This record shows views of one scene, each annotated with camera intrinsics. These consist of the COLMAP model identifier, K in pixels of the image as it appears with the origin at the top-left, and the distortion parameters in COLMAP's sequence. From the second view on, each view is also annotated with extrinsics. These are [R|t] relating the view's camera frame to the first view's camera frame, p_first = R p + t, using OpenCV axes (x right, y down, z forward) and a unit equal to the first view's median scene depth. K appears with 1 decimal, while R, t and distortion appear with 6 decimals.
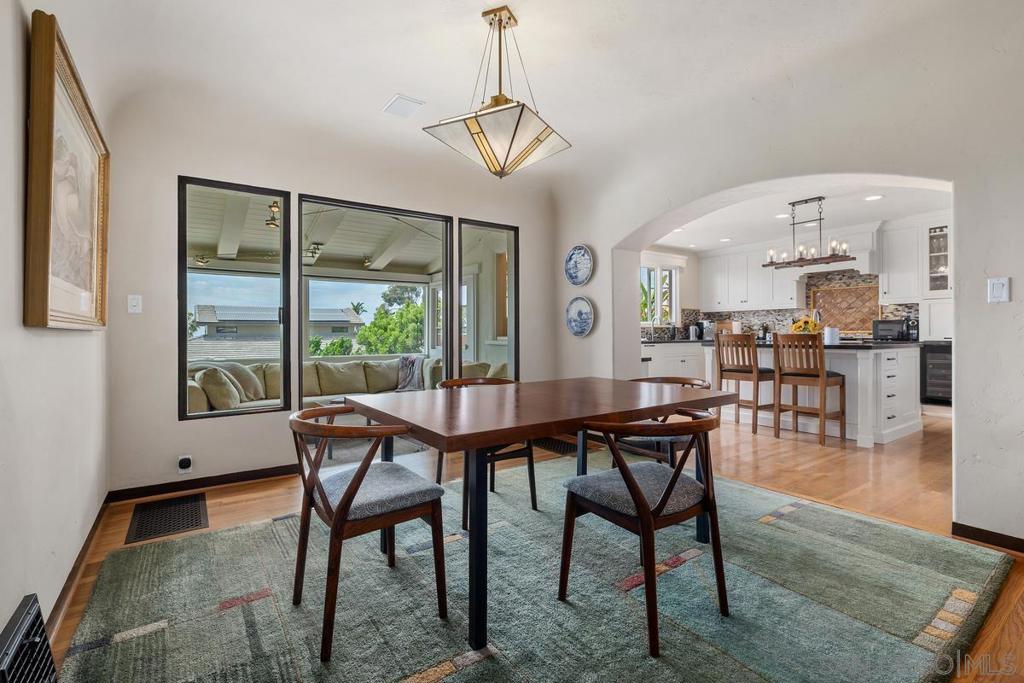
lens RADIAL K [[467.5, 0, 516.0], [0, 467.5, 335.7], [0, 0, 1]] dist [-0.001493, 0.000288]
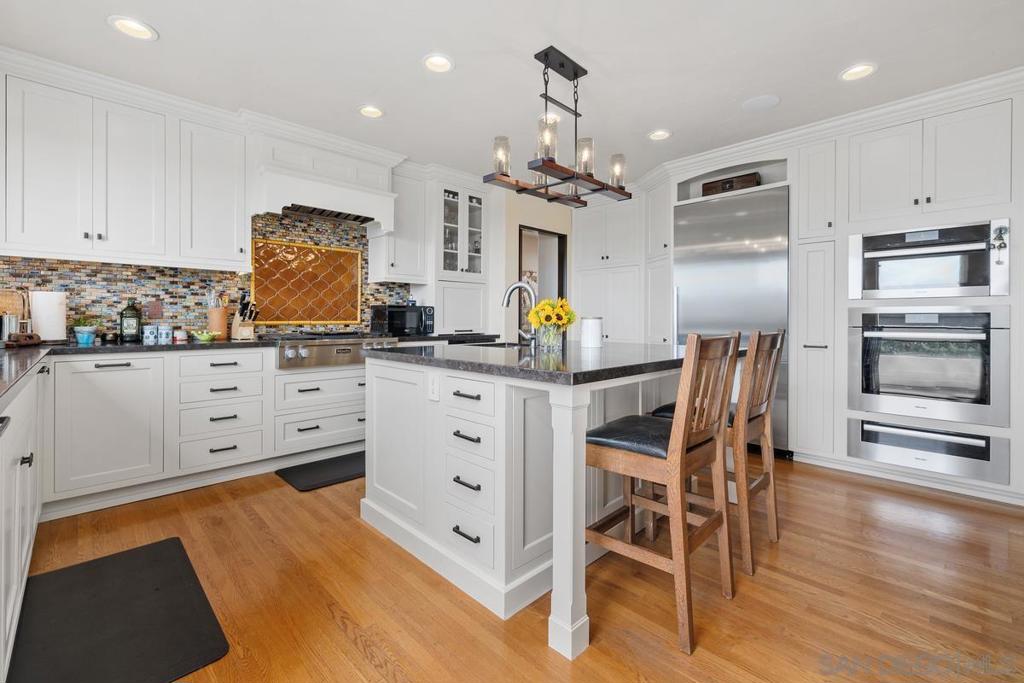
lens RADIAL K [[440.4, 0, 512.1], [0, 440.4, 328.7], [0, 0, 1]] dist [0.001822, 0.000189]
pose [[-0.159499, -0.015054, 0.987083, 0.134669], [0.000478, 0.999882, 0.015327, -0.009487], [-0.987198, 0.002916, -0.159473, 0.945144]]
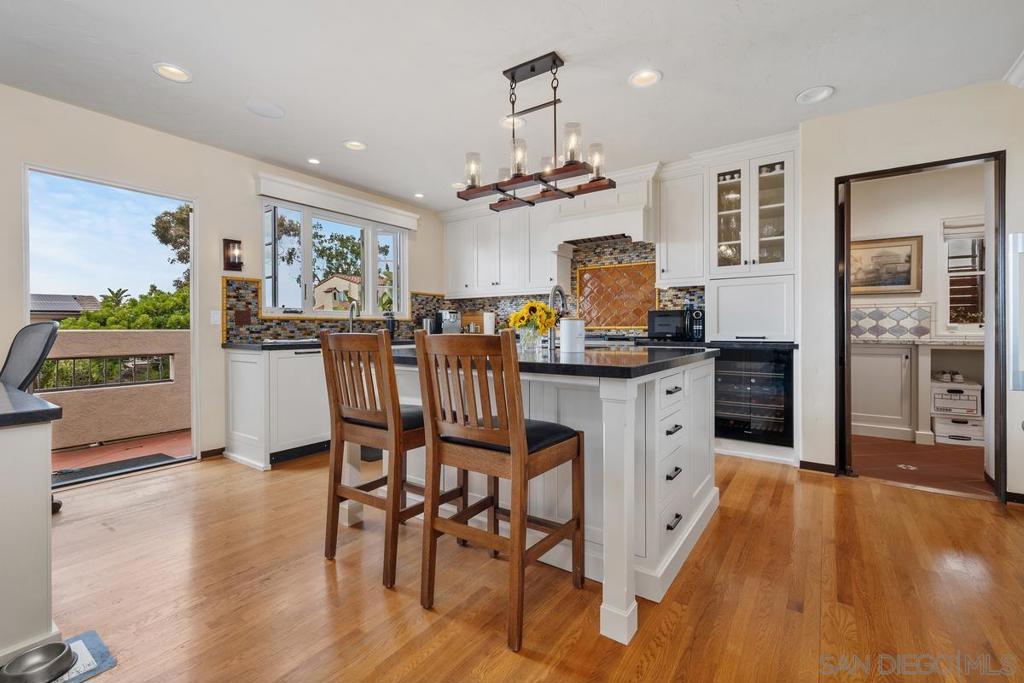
lens RADIAL K [[440.4, 0, 512.1], [0, 440.4, 328.7], [0, 0, 1]] dist [0.001822, 0.000189]
pose [[0.943700, 0.001197, 0.330799, 0.372119], [-0.000514, 0.999998, -0.002154, -0.005370], [-0.330801, 0.001863, 0.943699, 0.468972]]
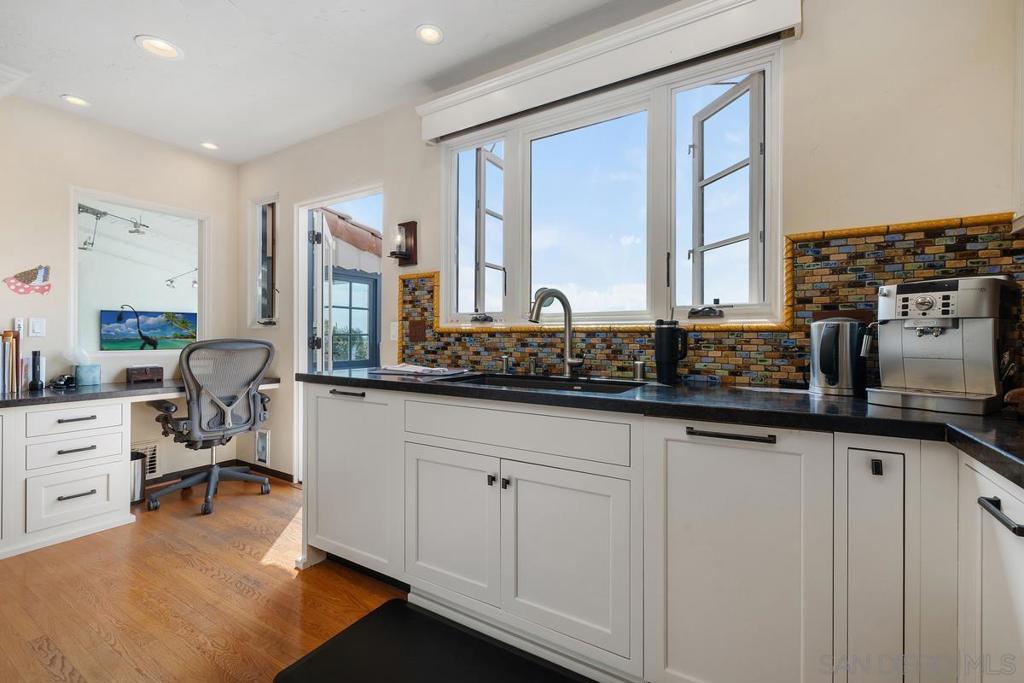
lens RADIAL K [[447.2, 0, 513.6], [0, 447.2, 336.0], [0, 0, 1]] dist [0.008036, -0.000377]
pose [[0.396200, 0.002618, -0.918161, 0.647150], [-0.005753, 0.999983, 0.000368, -0.017159], [0.918146, 0.005136, 0.396208, 1.069859]]
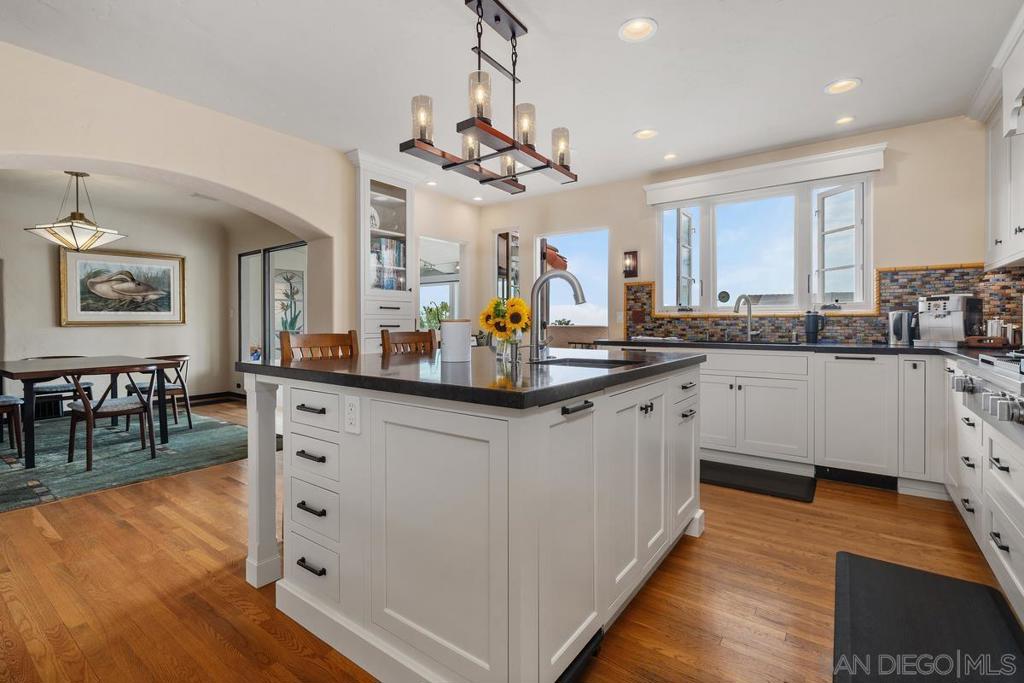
lens RADIAL K [[474.4, 0, 512.7], [0, 474.4, 322.7], [0, 0, 1]] dist [-0.001215, 0.000409]
pose [[0.317905, 0.003296, -0.948117, 0.867664], [-0.002053, 0.999994, 0.002788, -0.013888], [0.948120, 0.001060, 0.317910, 0.729600]]
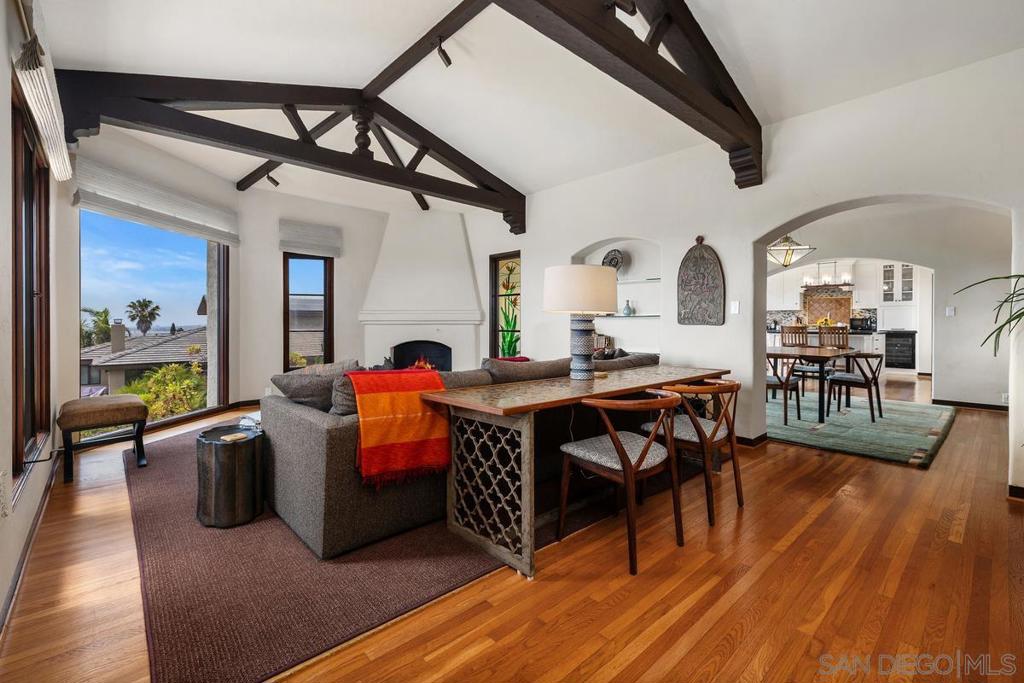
lens RADIAL K [[437.5, 0, 519.8], [0, 437.5, 326.1], [0, 0, 1]] dist [-0.000679, -0.000043]
pose [[0.992687, 0.005716, 0.120581, -0.610060], [-0.006084, 0.999978, 0.002684, -0.001708], [-0.120563, -0.003398, 0.992700, -0.422910]]
